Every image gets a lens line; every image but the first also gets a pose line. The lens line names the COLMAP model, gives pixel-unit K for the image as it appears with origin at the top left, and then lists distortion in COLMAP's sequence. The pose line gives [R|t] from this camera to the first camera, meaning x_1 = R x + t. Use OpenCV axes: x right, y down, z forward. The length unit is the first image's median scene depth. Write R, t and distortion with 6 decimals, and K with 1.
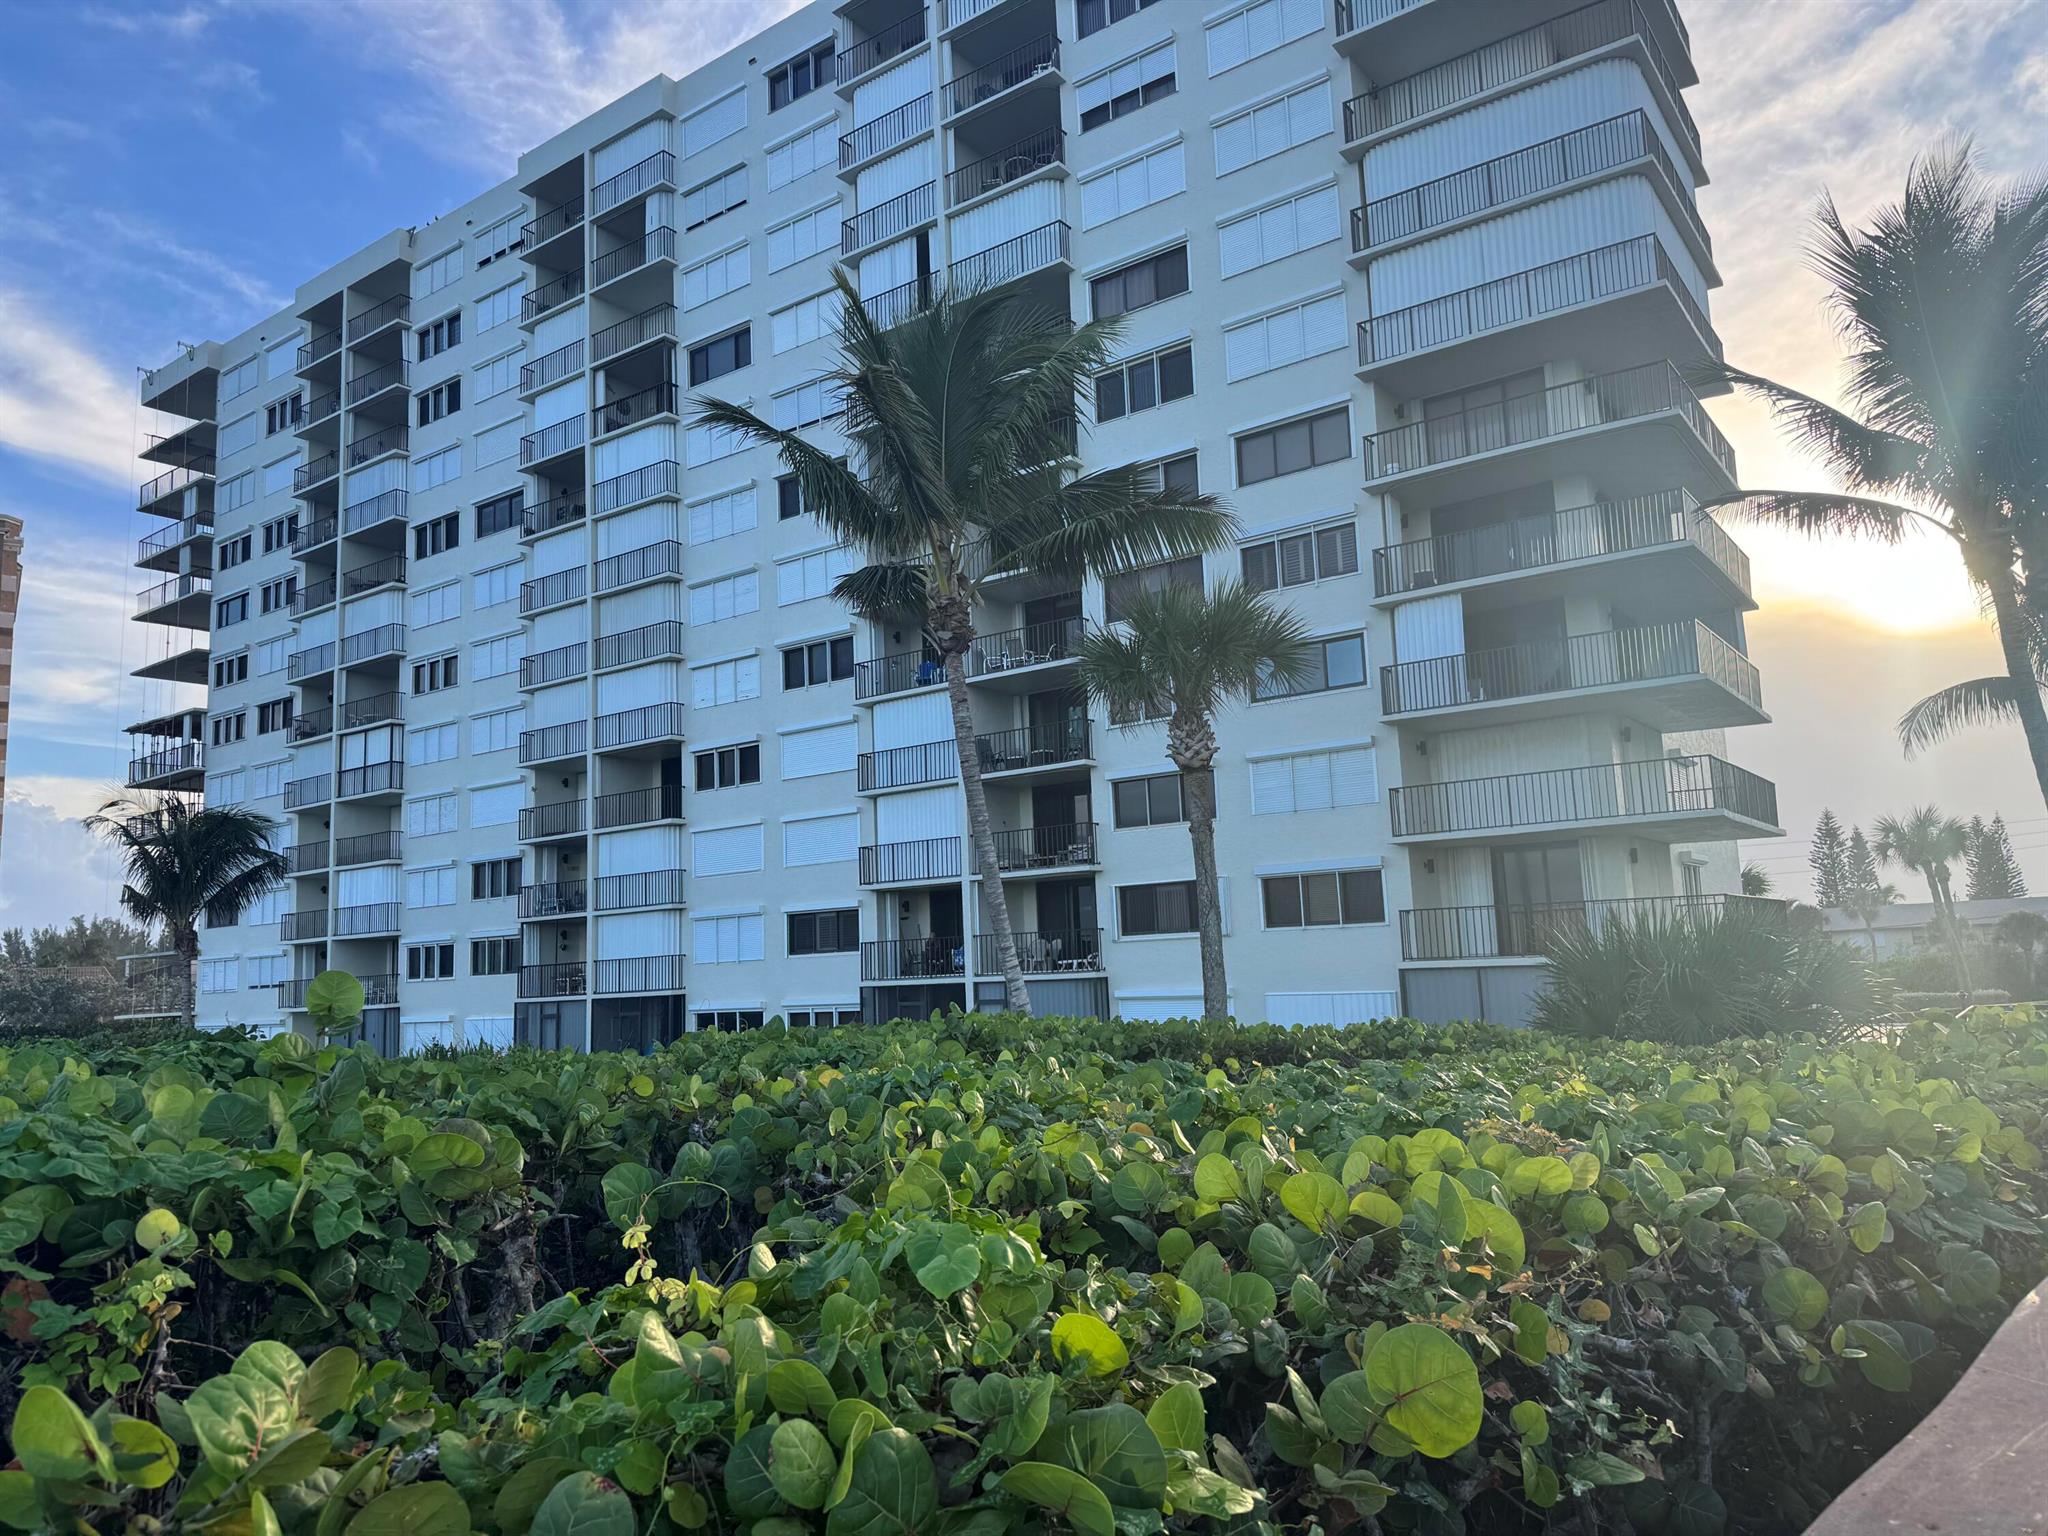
lens RADIAL K [[1436.4, 0, 1024.0], [0, 1436.4, 768.0], [0, 0, 1]] dist [0.081543, -0.108944]
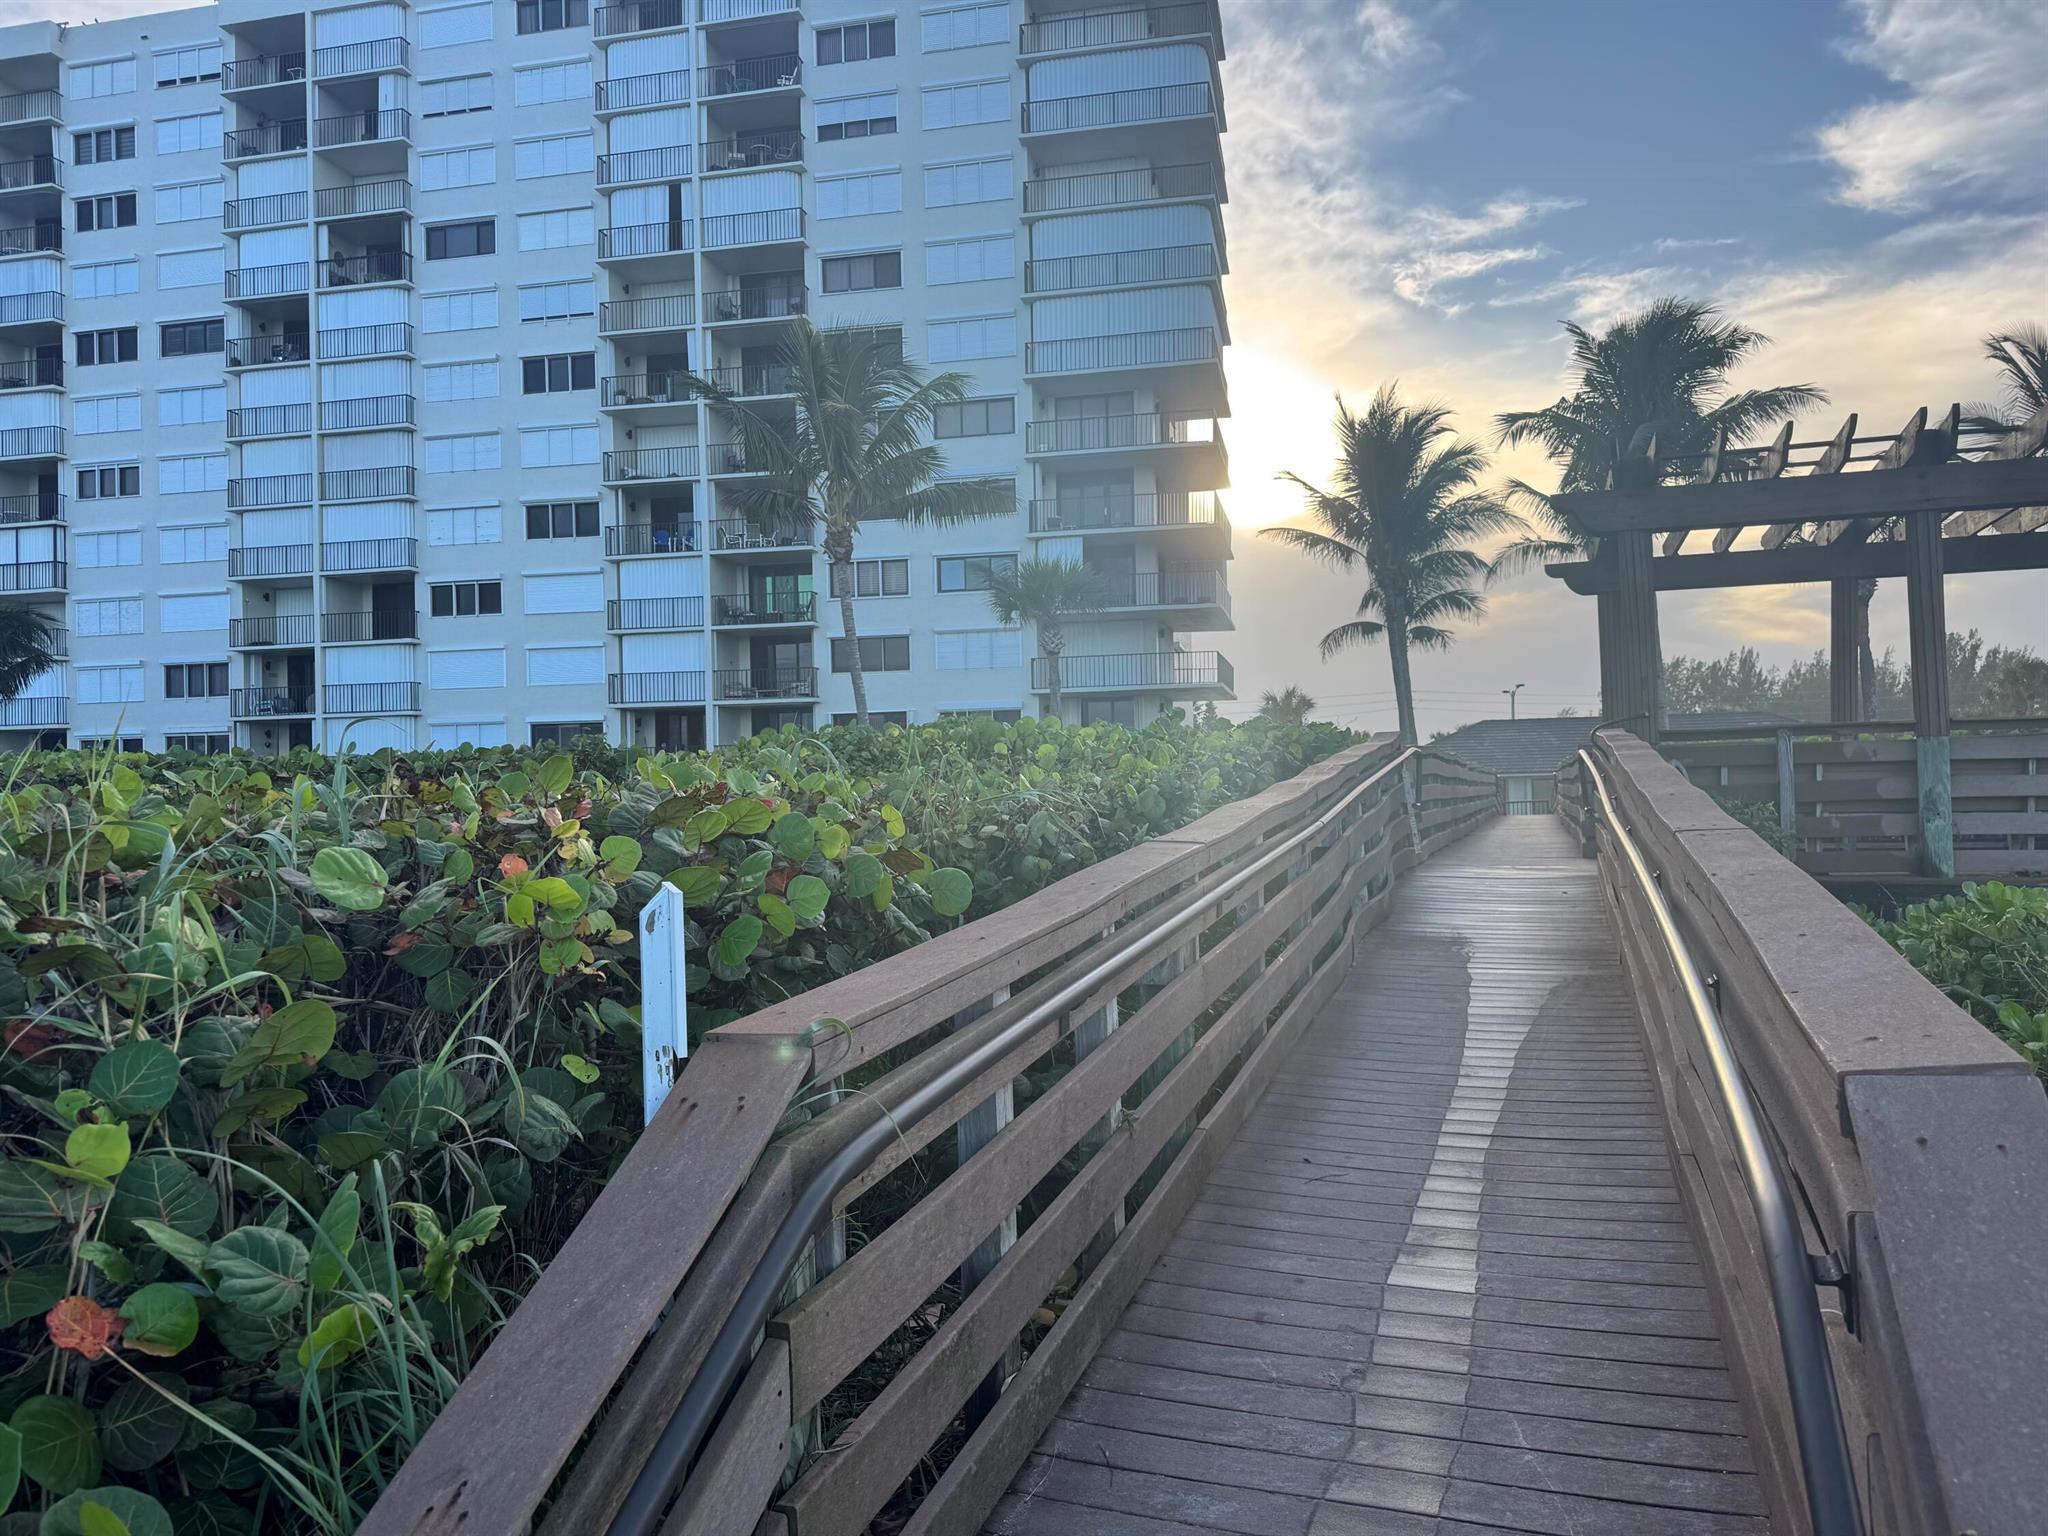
lens RADIAL K [[1436.4, 0, 1024.0], [0, 1436.4, 768.0], [0, 0, 1]] dist [0.081543, -0.108944]
pose [[0.911396, 0.031026, 0.410358, -0.258208], [-0.074912, 0.993002, 0.091300, -0.005622], [-0.404654, -0.113951, 0.907342, -0.277614]]
